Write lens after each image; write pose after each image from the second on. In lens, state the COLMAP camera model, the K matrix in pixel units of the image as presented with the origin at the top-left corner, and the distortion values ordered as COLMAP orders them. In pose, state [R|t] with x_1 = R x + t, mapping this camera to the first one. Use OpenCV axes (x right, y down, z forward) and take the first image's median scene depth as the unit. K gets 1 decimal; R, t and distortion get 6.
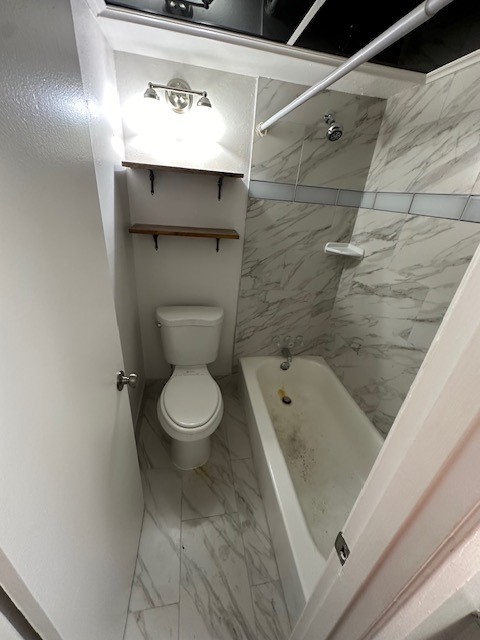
lens RADIAL K [[256.7, 0, 240.2], [0, 256.7, 319.0], [0, 0, 1]] dist [0.002261, 0.000318]
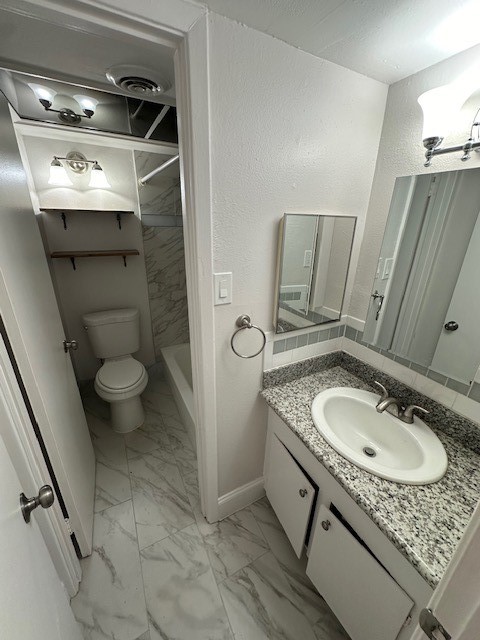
lens RADIAL K [[256.7, 0, 240.7], [0, 256.7, 319.5], [0, 0, 1]] dist [0.002261, 0.000318]
pose [[0.950441, -0.168339, 0.261389, 0.092539], [0.190000, 0.979964, -0.059750, 0.220071], [-0.246094, 0.106453, 0.963382, -0.445624]]
